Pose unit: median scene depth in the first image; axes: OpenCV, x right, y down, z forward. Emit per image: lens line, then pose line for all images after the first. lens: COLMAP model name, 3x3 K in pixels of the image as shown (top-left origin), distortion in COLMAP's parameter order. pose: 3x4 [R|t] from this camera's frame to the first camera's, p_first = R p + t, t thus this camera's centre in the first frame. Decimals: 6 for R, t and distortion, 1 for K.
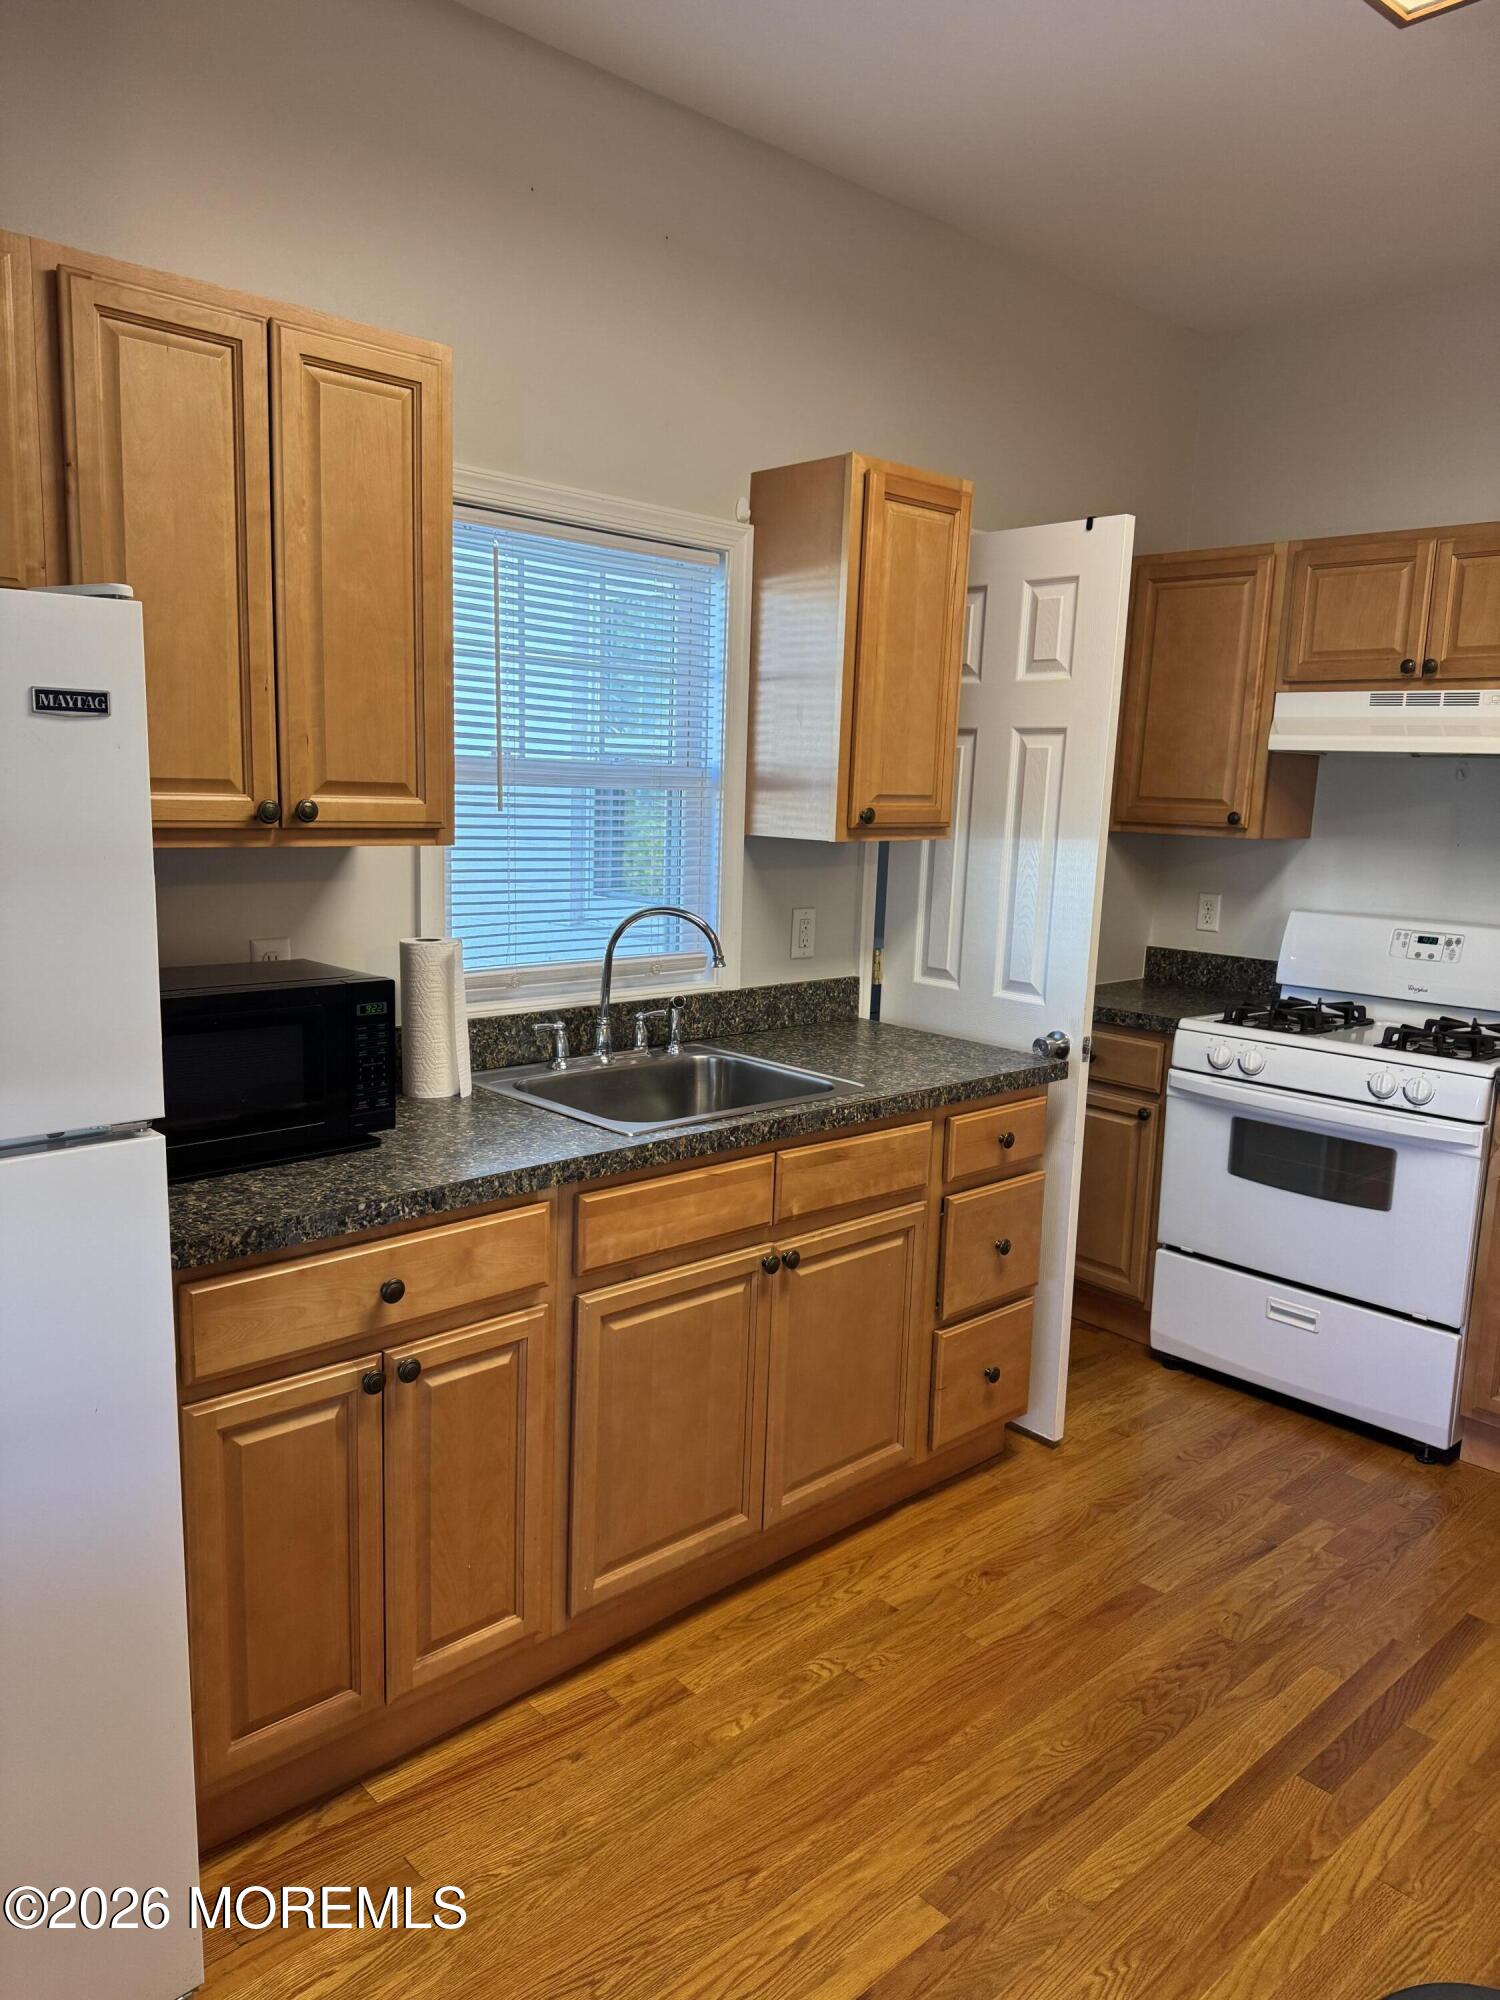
lens RADIAL K [[1393.6, 0, 750.0], [0, 1393.6, 1000.0], [0, 0, 1]] dist [-0.003668, -0.003148]
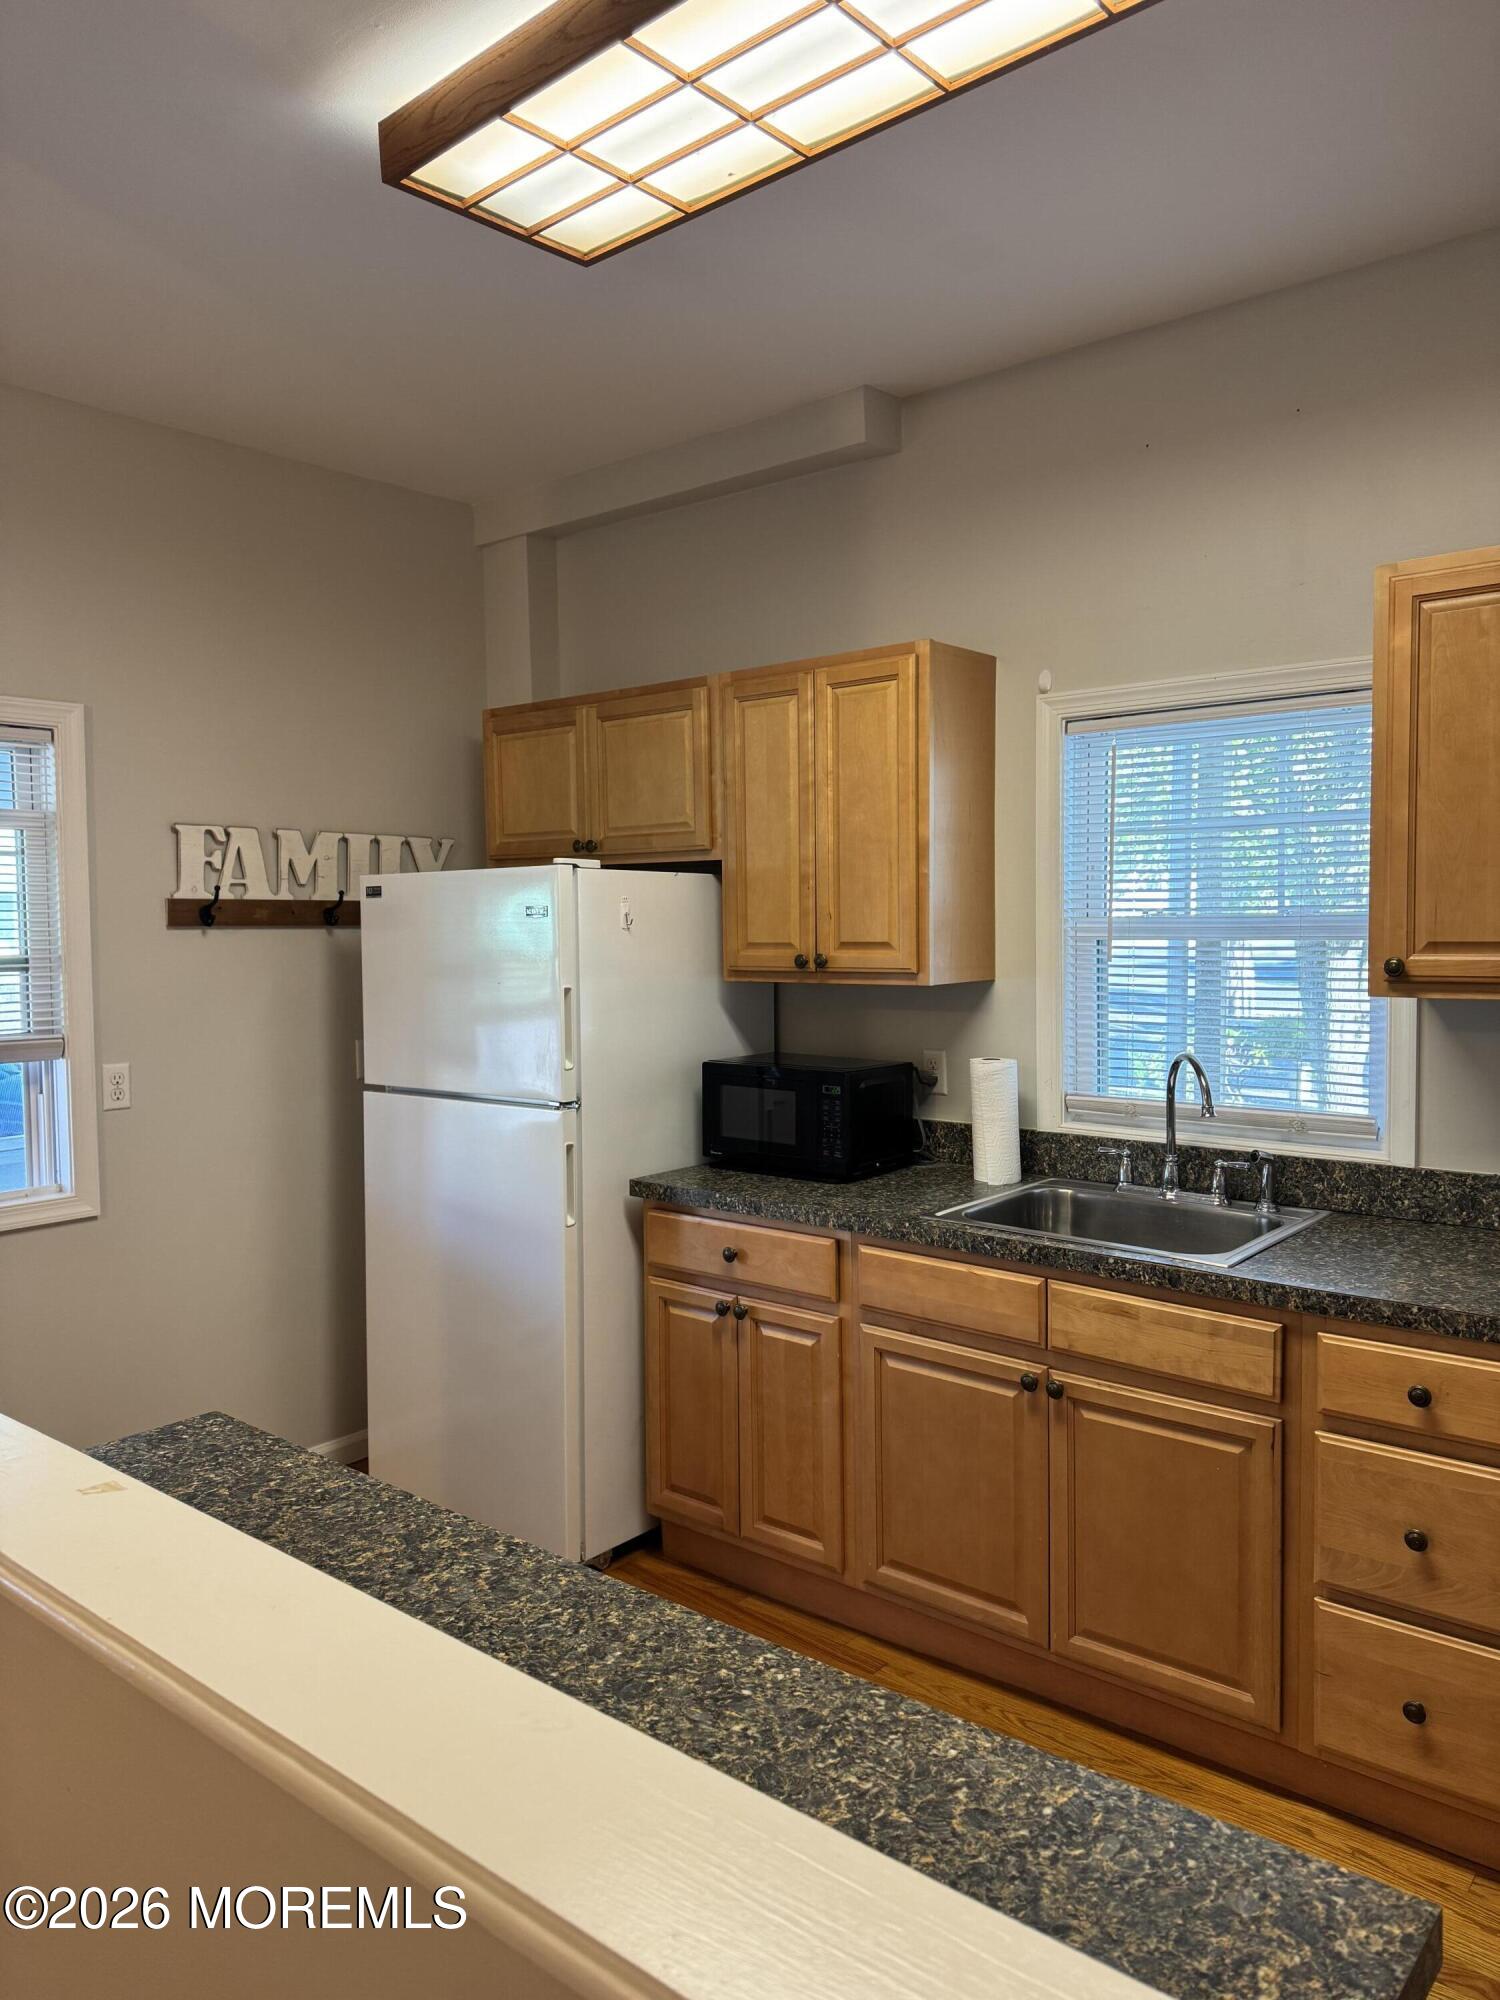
lens RADIAL K [[1394.4, 0, 751.1], [0, 1394.4, 964.7], [0, 0, 1]] dist [-0.000101, -0.139978]
pose [[0.101886, -0.001887, -0.994794, 0.948302], [-0.144273, 0.989398, -0.016653, -0.069936], [0.984279, 0.145218, 0.100533, 0.572389]]
